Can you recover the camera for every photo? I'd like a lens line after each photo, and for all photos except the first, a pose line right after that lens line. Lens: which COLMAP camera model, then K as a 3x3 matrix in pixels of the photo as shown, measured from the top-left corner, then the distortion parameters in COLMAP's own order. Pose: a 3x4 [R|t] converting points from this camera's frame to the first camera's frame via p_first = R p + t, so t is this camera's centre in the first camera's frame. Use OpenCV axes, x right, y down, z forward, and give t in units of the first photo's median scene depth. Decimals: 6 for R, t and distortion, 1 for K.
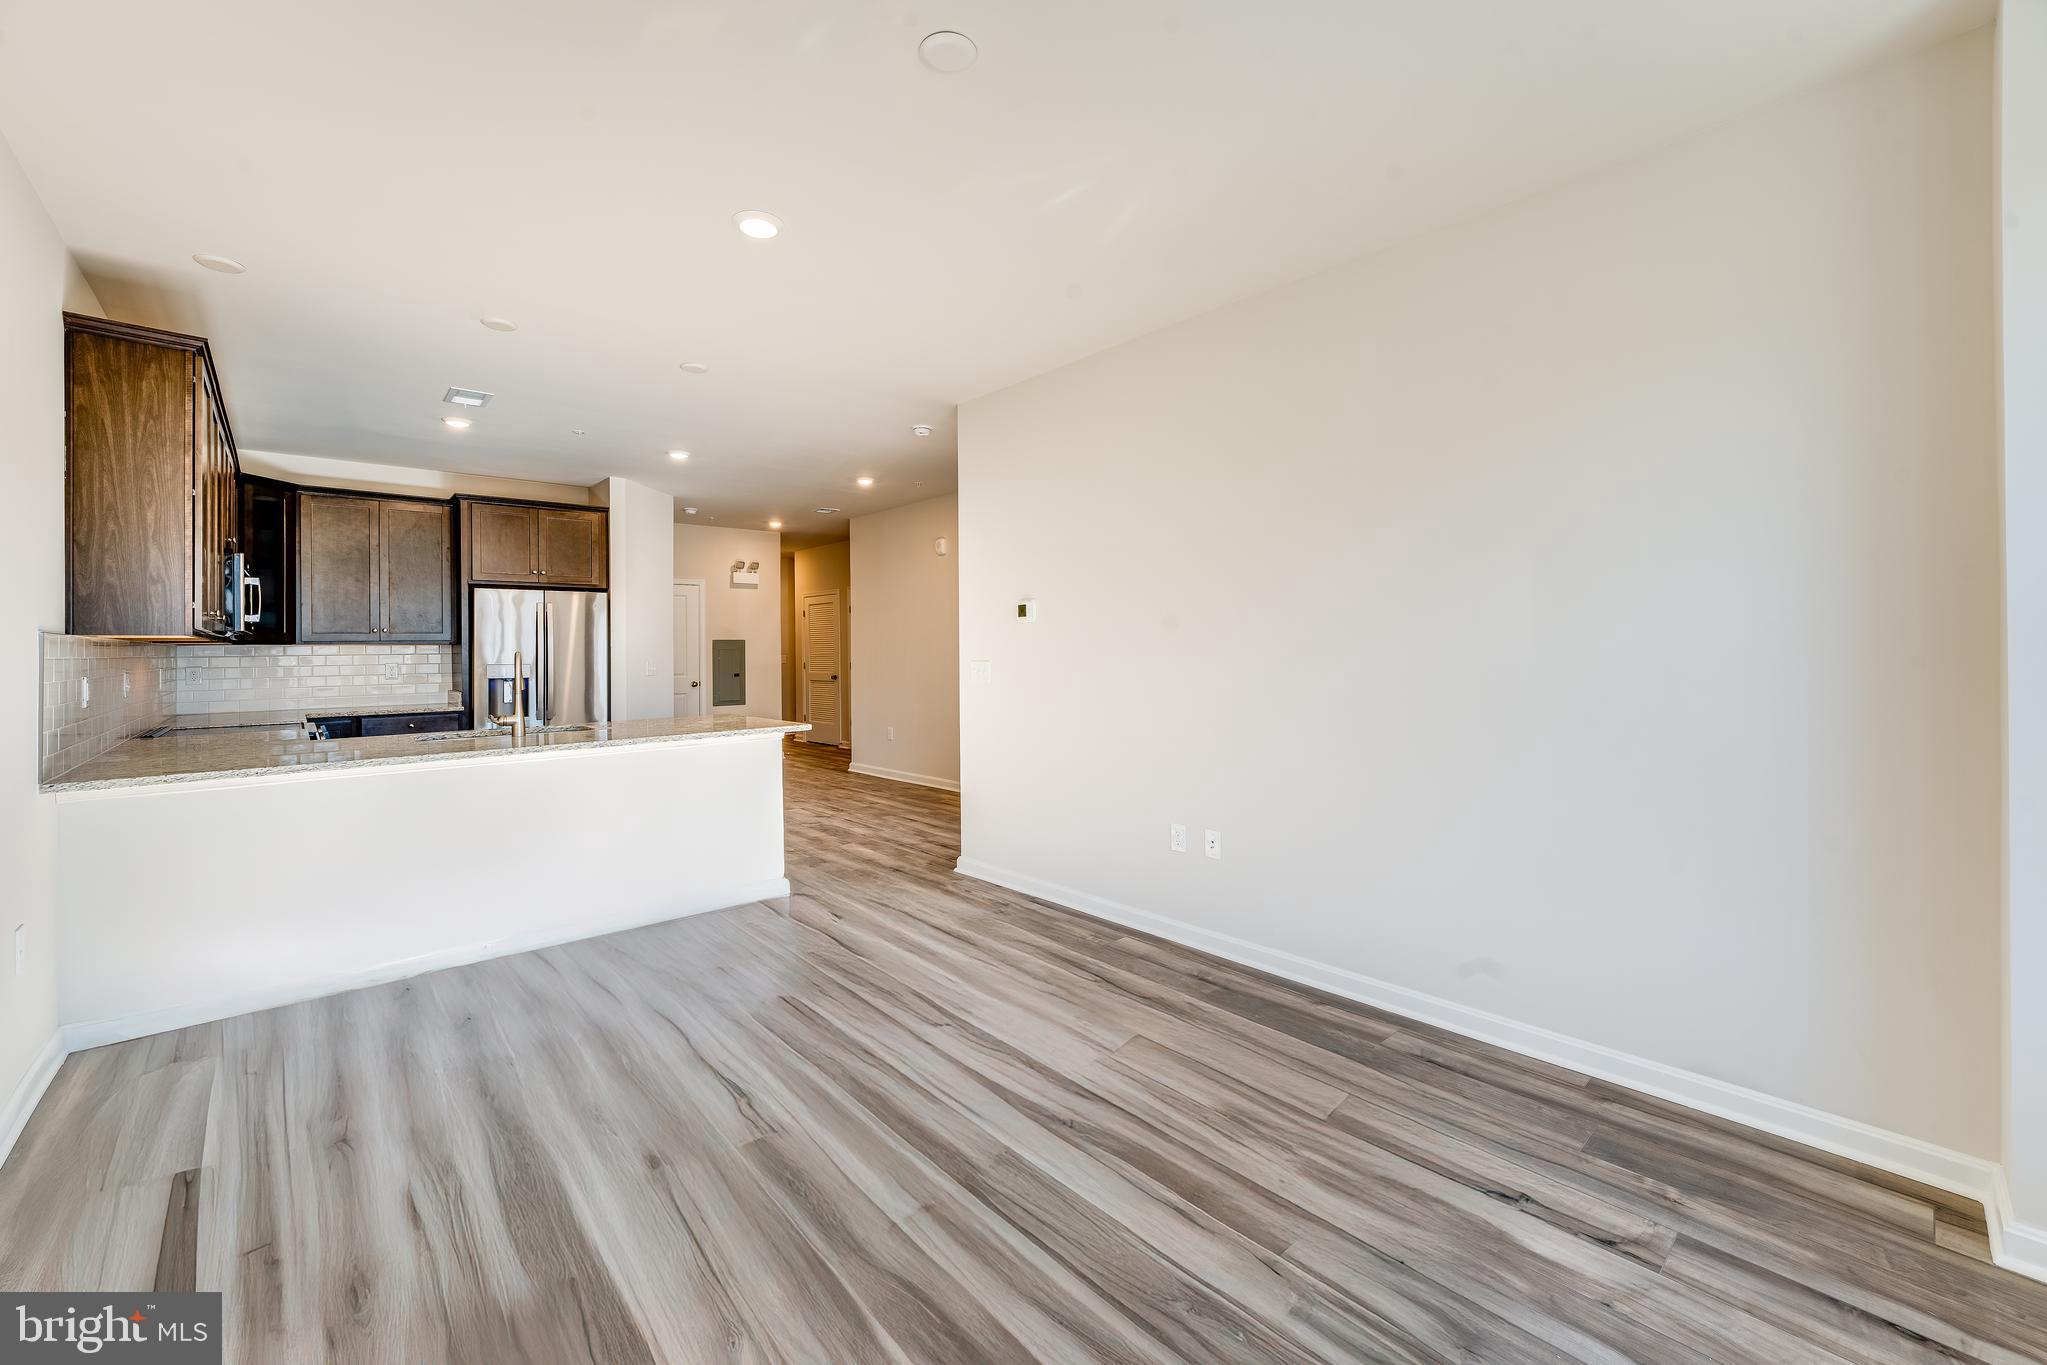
lens RADIAL K [[776.8, 0, 995.0], [0, 776.8, 642.3], [0, 0, 1]] dist [-0.018599, -0.000351]
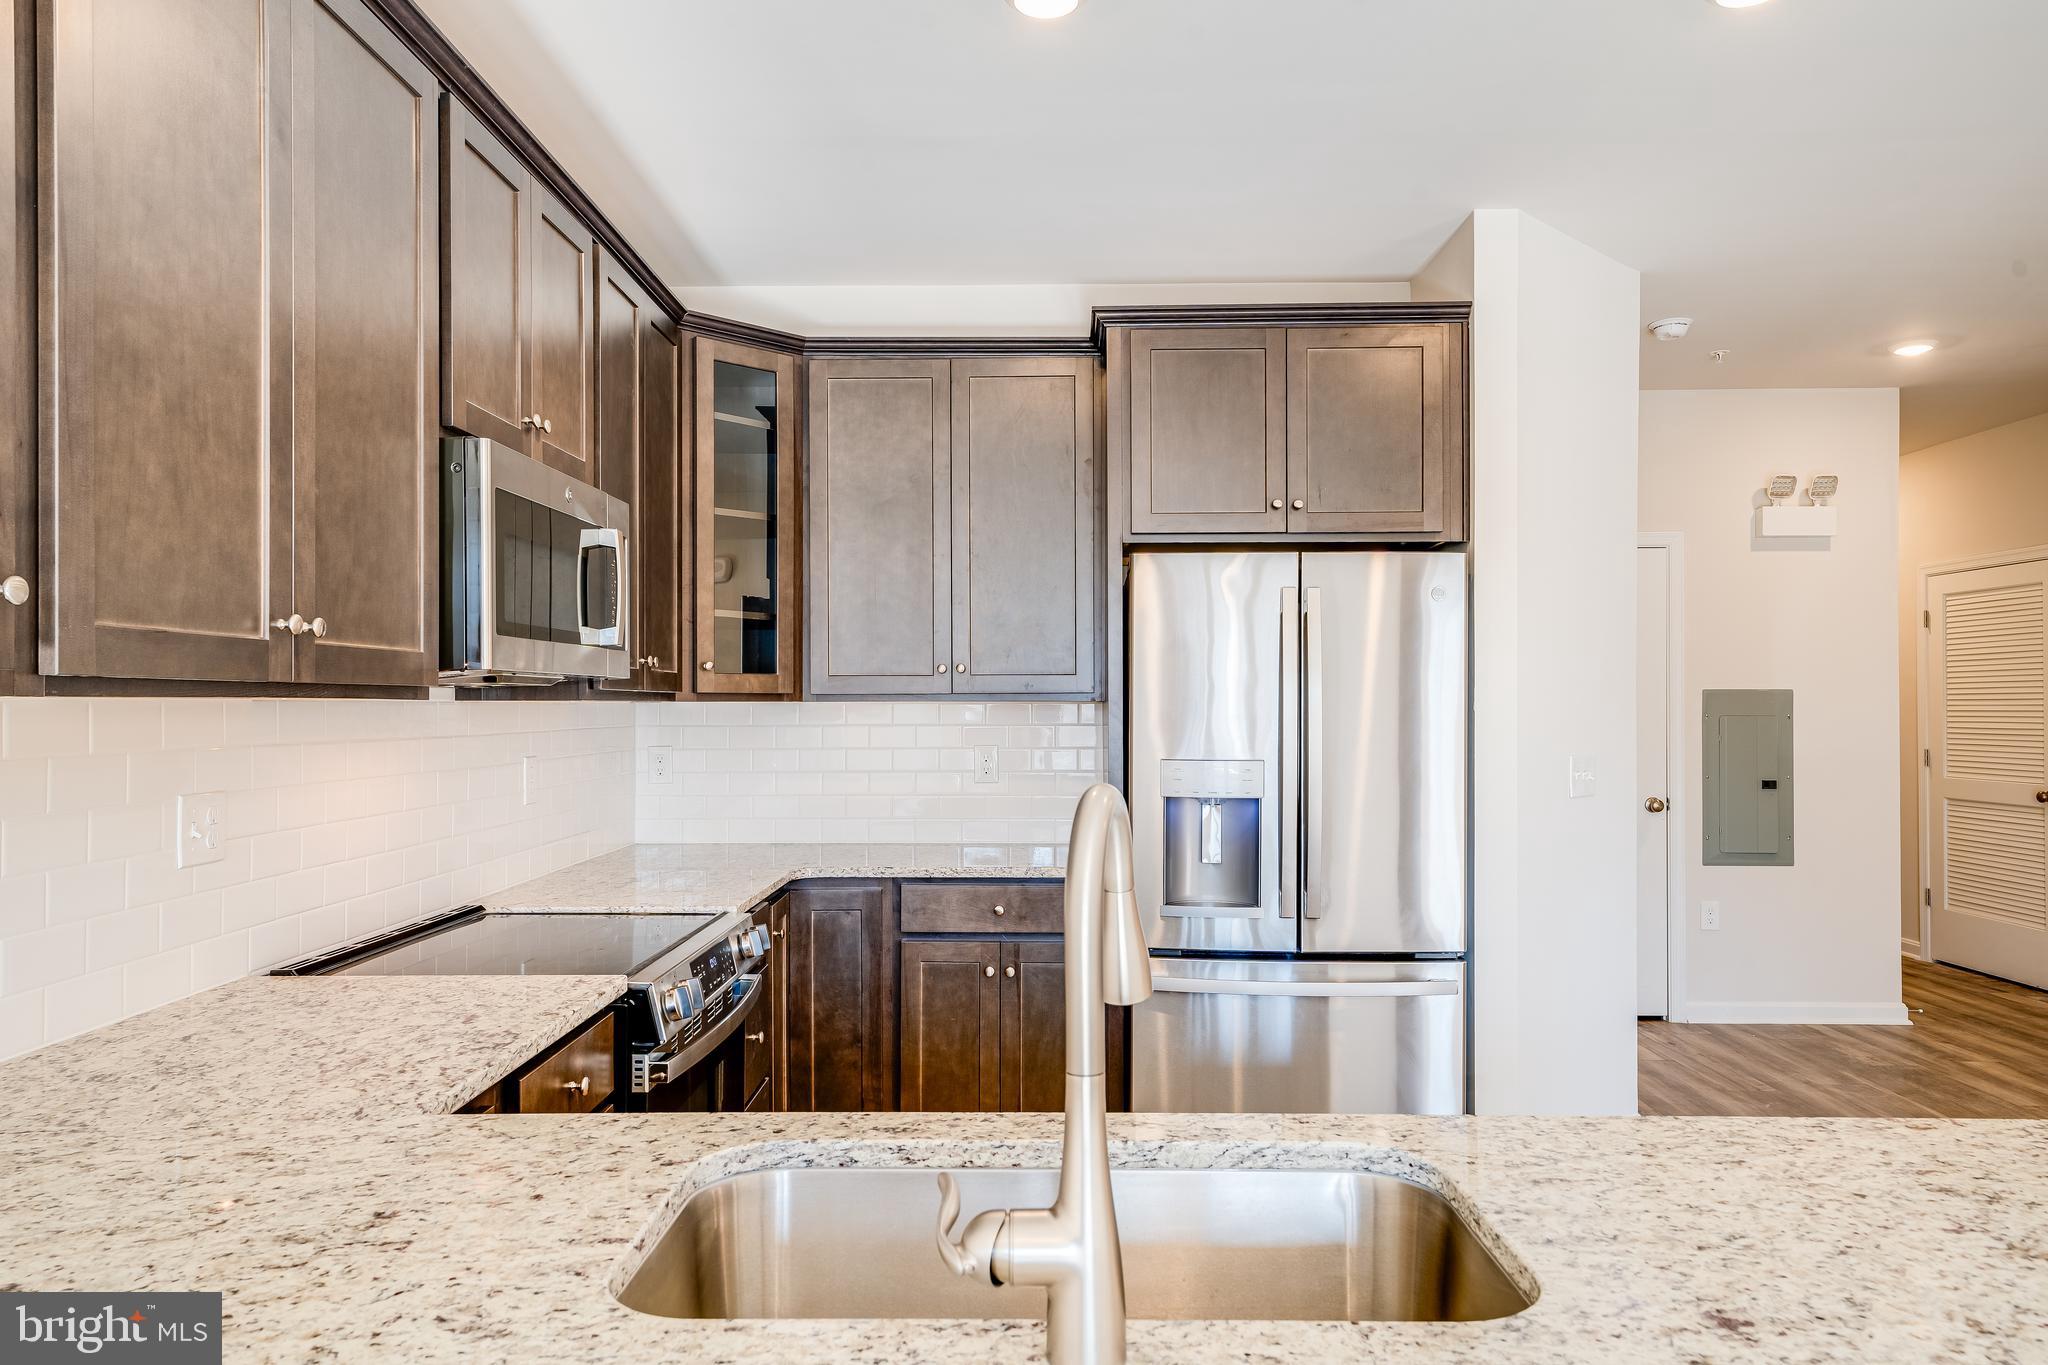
lens RADIAL K [[1316.9, 0, 1029.2], [0, 1316.9, 690.7], [0, 0, 1]] dist [0.019052, -0.006506]
pose [[0.739437, 0.002406, -0.673221, -0.268353], [-0.002405, 0.999997, 0.000932, -0.003891], [0.673221, 0.000930, 0.739440, 0.468352]]
